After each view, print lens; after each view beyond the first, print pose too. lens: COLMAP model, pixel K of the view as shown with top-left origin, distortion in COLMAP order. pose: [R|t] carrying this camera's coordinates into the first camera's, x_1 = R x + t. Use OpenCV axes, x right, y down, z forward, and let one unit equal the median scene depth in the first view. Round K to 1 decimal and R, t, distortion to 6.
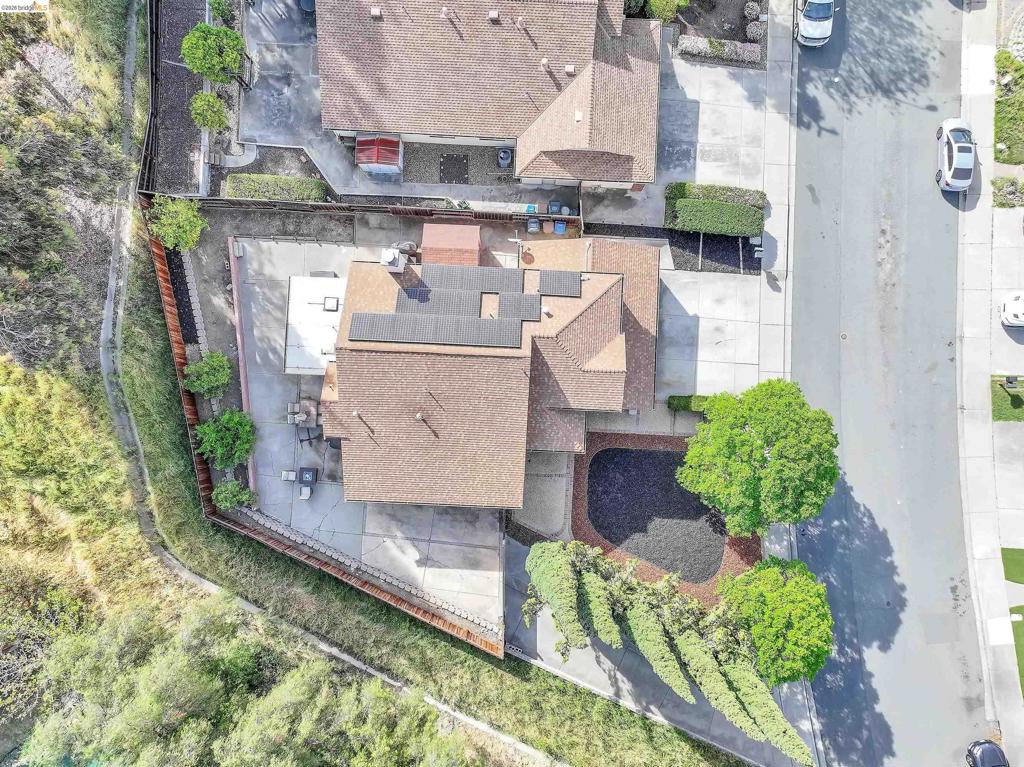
lens RADIAL K [[735.5, 0, 512.0], [0, 735.5, 383.5], [0, 0, 1]] dist [0.000500, 0.001914]
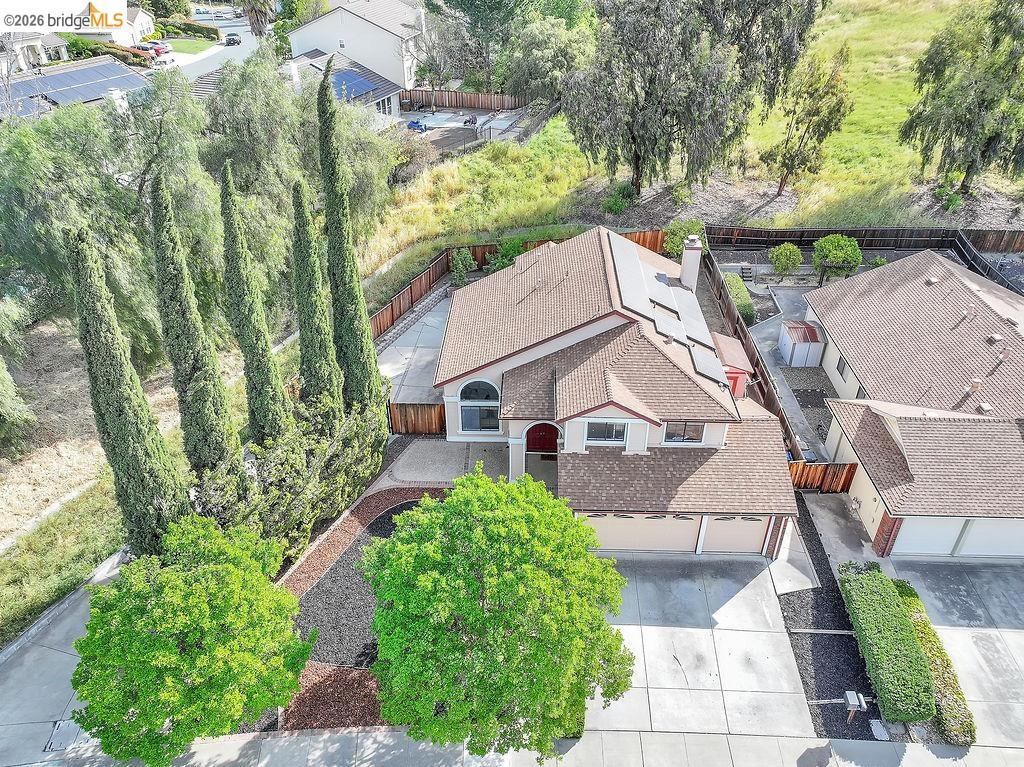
lens RADIAL K [[735.5, 0, 512.0], [0, 735.5, 383.5], [0, 0, 1]] dist [0.000500, 0.001914]
pose [[0.010348, 0.547326, -0.836856, 0.661581], [-0.999128, 0.039508, 0.013484, 0.062650], [0.040442, 0.835987, 0.547257, 0.484647]]
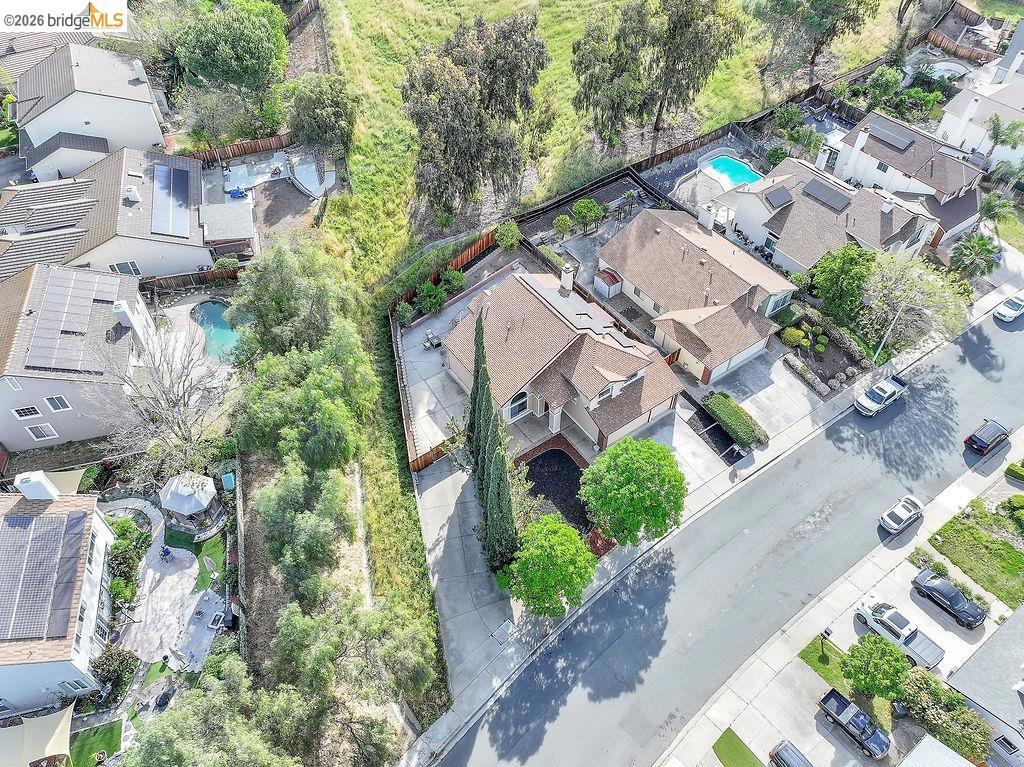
lens RADIAL K [[735.5, 0, 512.0], [0, 735.5, 383.5], [0, 0, 1]] dist [0.000500, 0.001914]
pose [[0.616254, 0.584210, -0.528138, 0.749318], [-0.786892, 0.484105, -0.382678, 0.658797], [0.032110, 0.651415, 0.758042, -0.193794]]
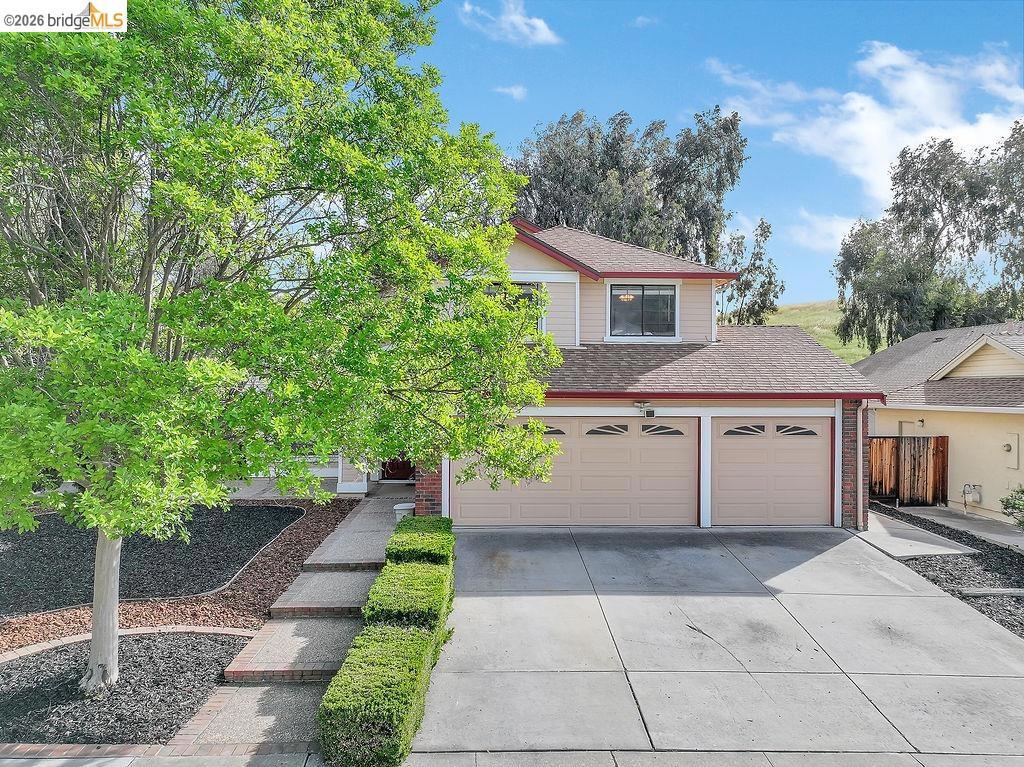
lens RADIAL K [[735.5, 0, 512.0], [0, 735.5, 383.5], [0, 0, 1]] dist [0.000500, 0.001914]
pose [[0.082818, -0.009418, -0.996520, 0.495559], [-0.996004, 0.032771, -0.083084, 0.015341], [0.033440, 0.999418, -0.006667, 0.937921]]
